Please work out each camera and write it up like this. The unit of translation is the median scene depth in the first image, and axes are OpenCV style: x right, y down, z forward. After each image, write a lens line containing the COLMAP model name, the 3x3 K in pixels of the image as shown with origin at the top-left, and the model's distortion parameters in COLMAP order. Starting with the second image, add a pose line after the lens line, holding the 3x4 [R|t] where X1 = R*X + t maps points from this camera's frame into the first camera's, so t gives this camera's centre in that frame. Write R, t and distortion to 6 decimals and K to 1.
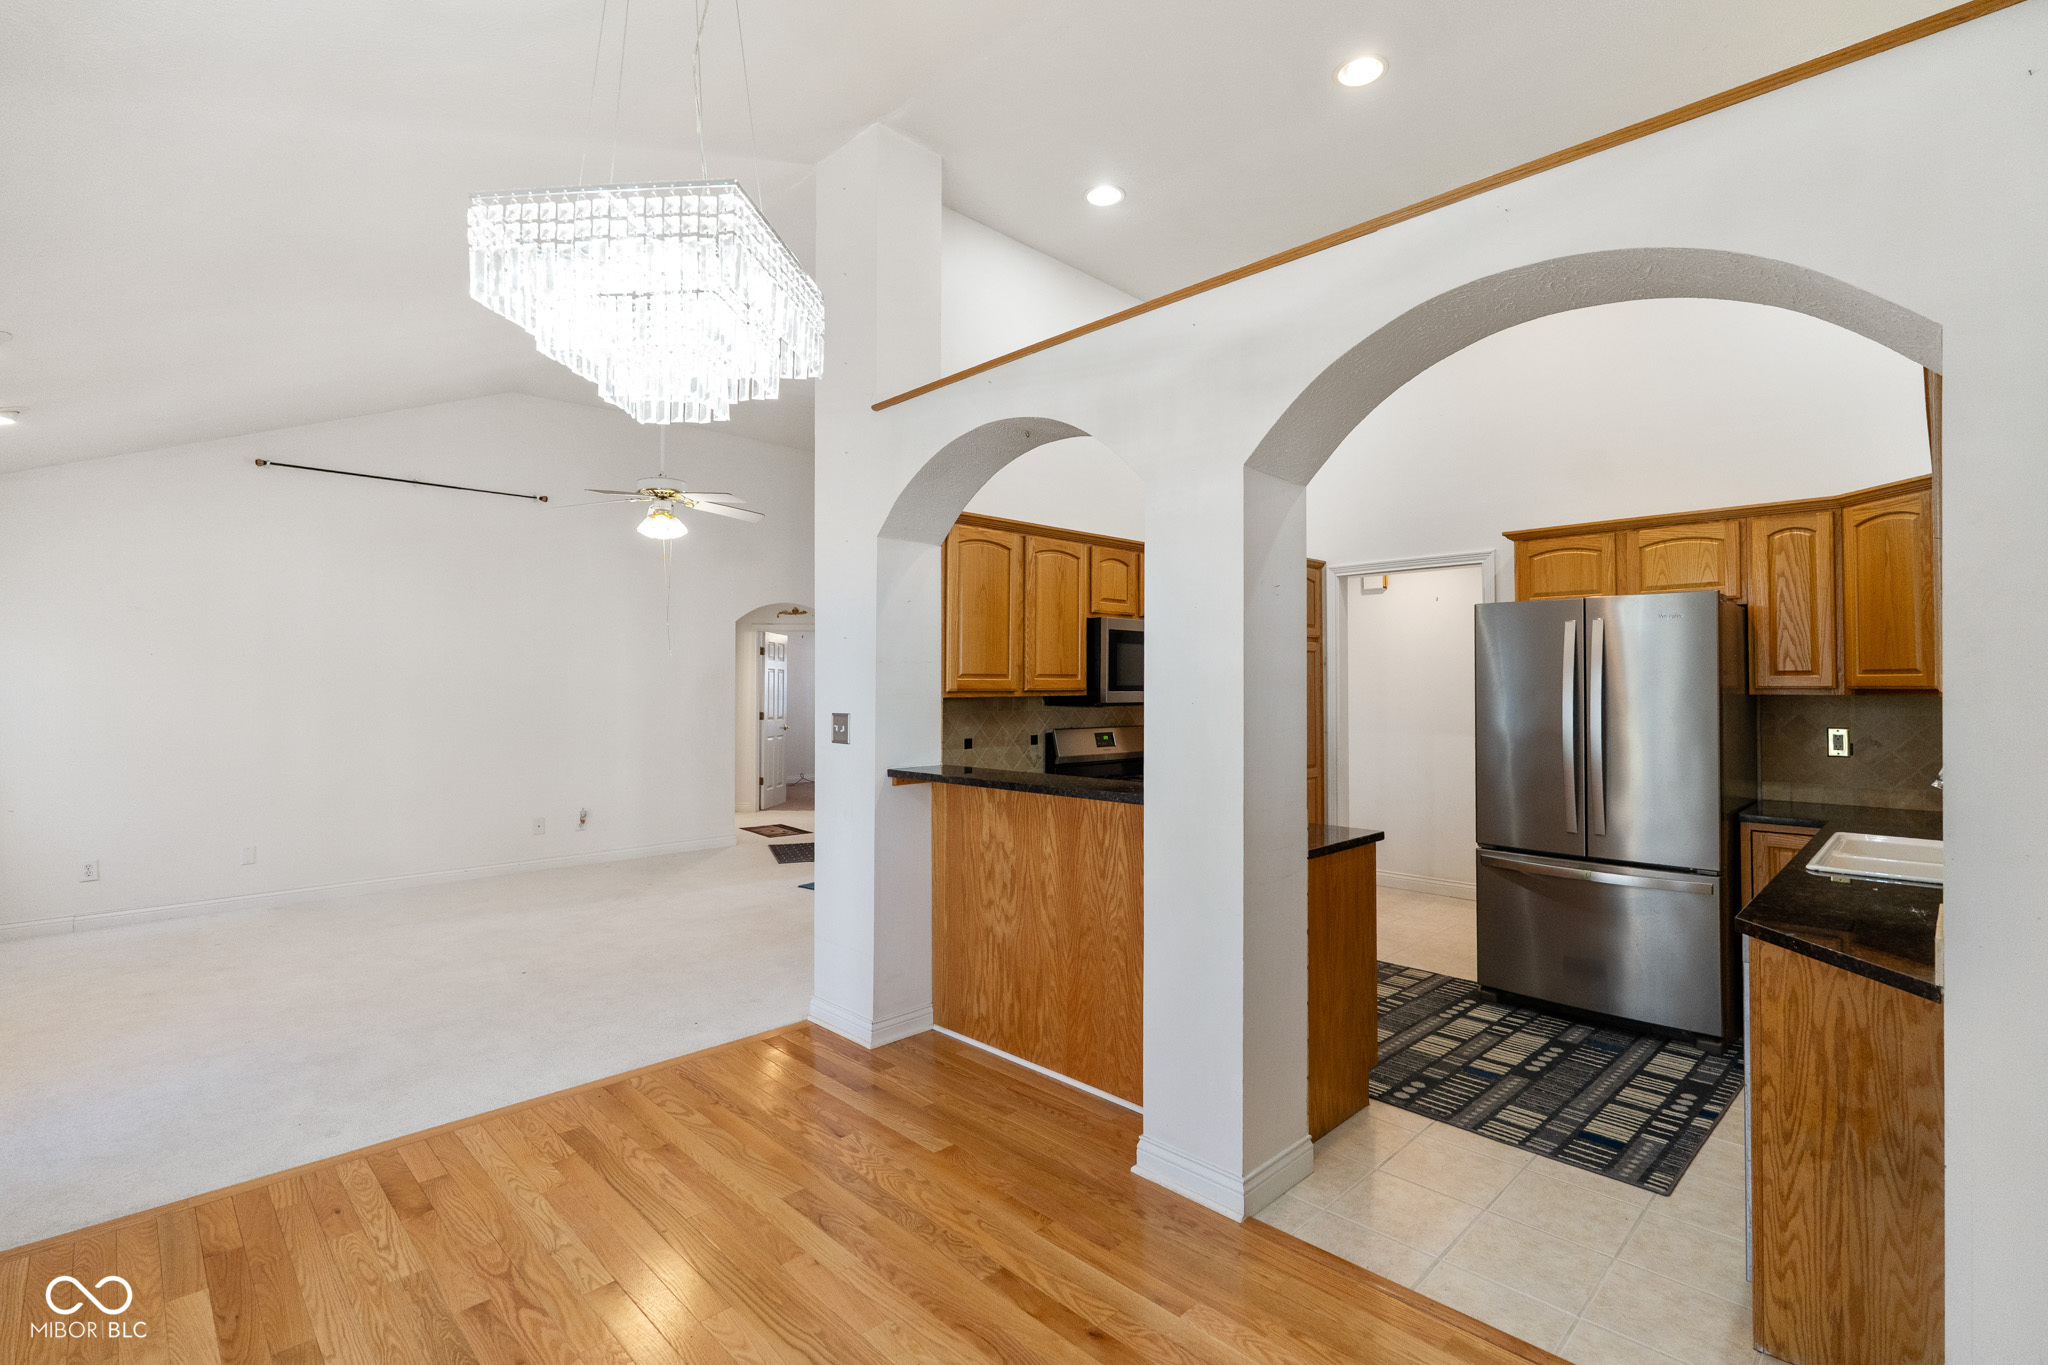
lens RADIAL K [[936.1, 0, 1026.5], [0, 936.1, 662.3], [0, 0, 1]] dist [-0.000290, -0.000446]
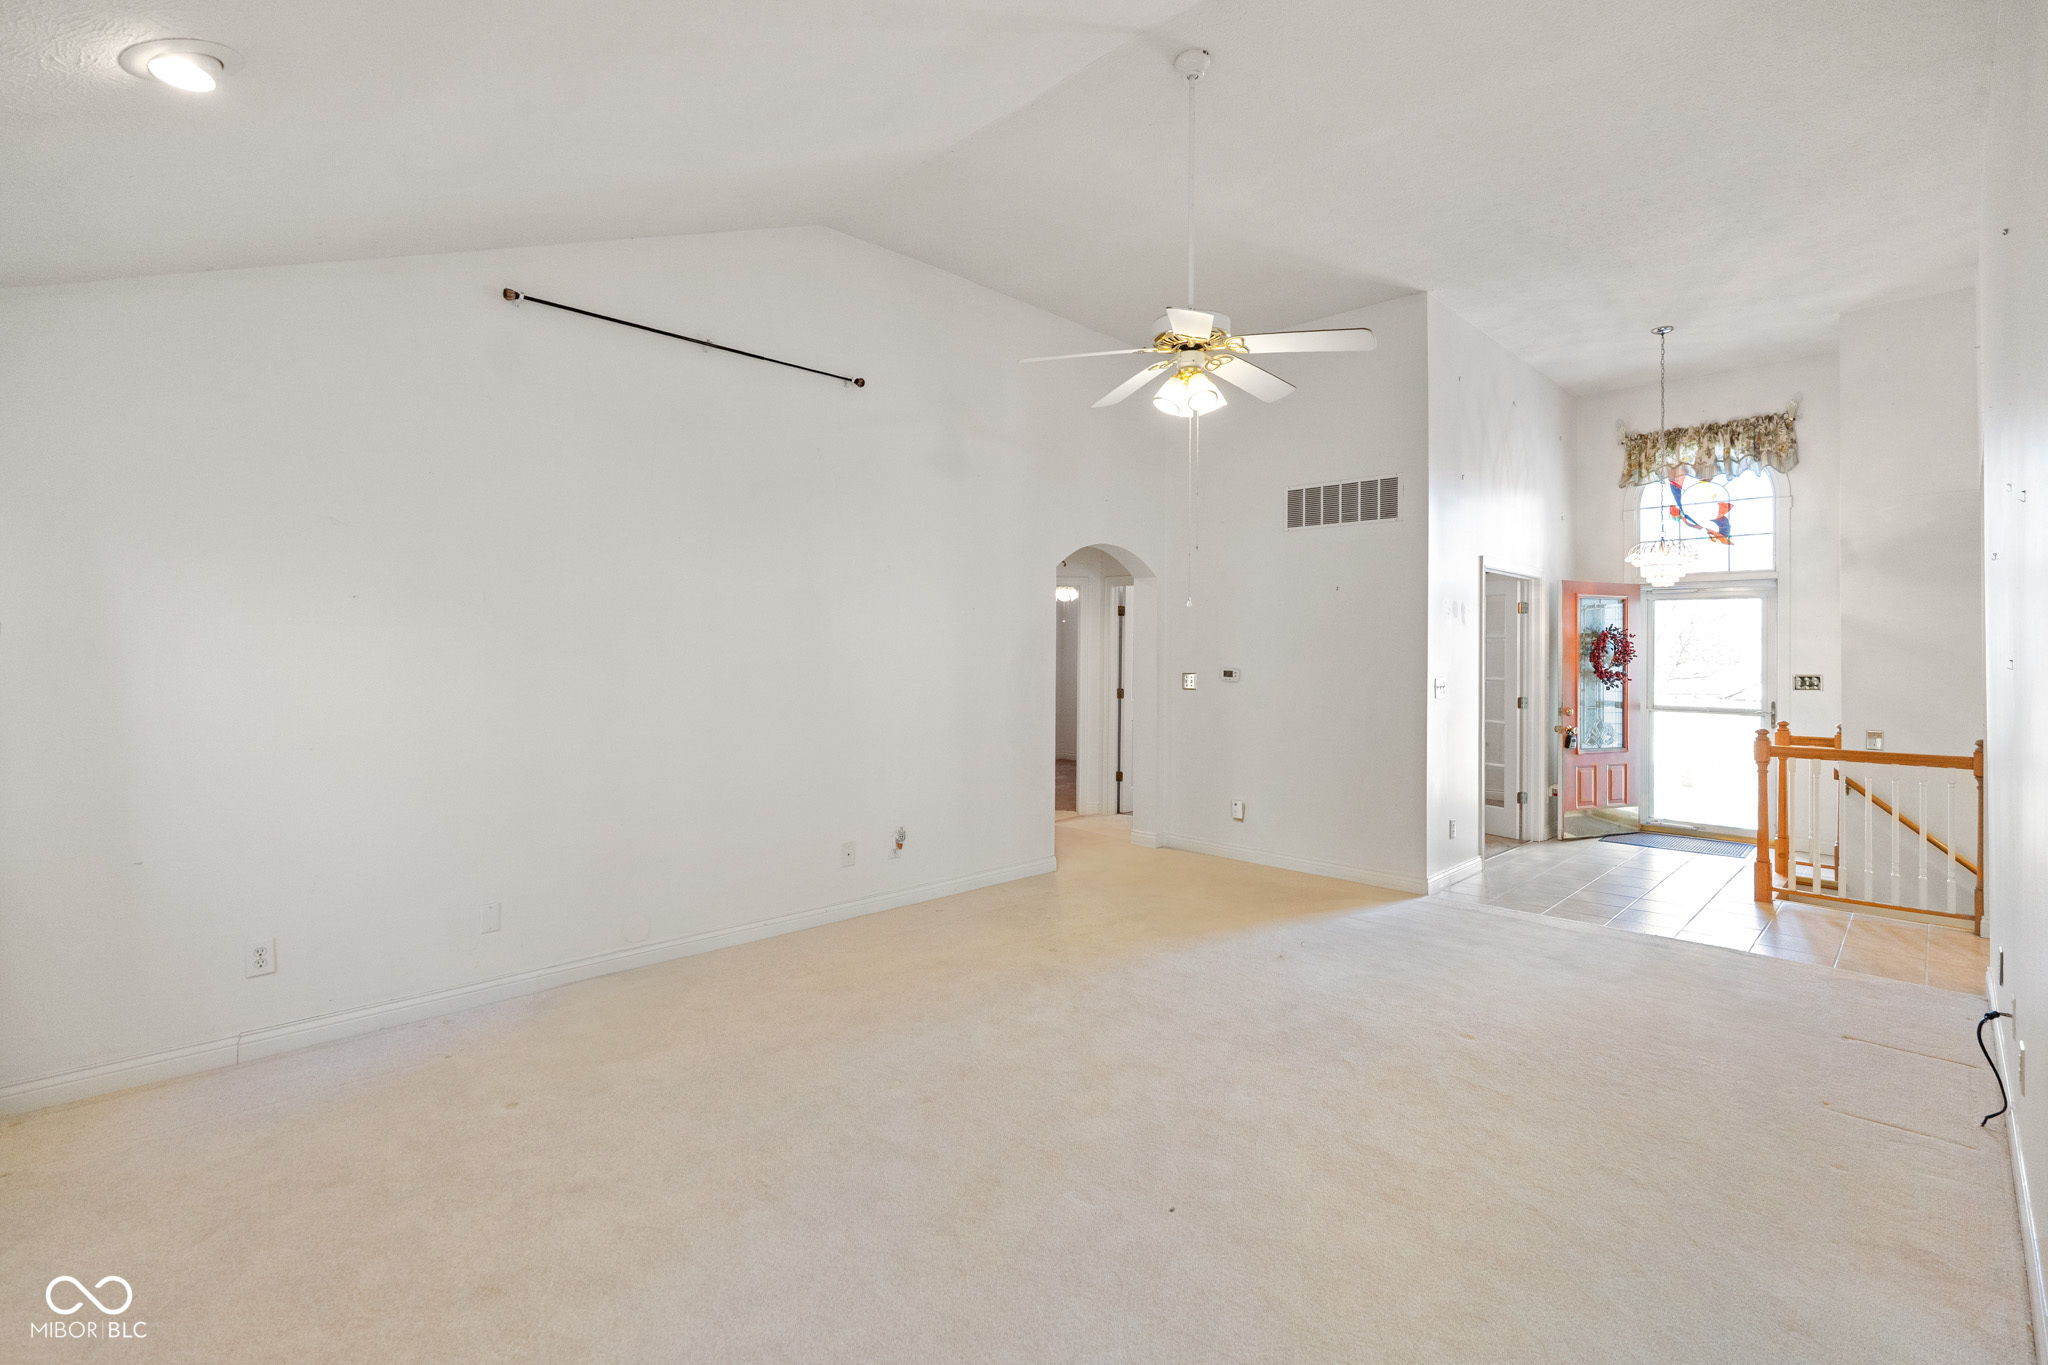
lens RADIAL K [[936.1, 0, 1013.0], [0, 936.1, 633.3], [0, 0, 1]] dist [-0.000290, -0.000446]
pose [[0.999968, 0.007365, 0.003080, -0.744907], [-0.007380, 0.999961, 0.004799, 0.013419], [-0.003045, -0.004822, 0.999984, 0.570881]]
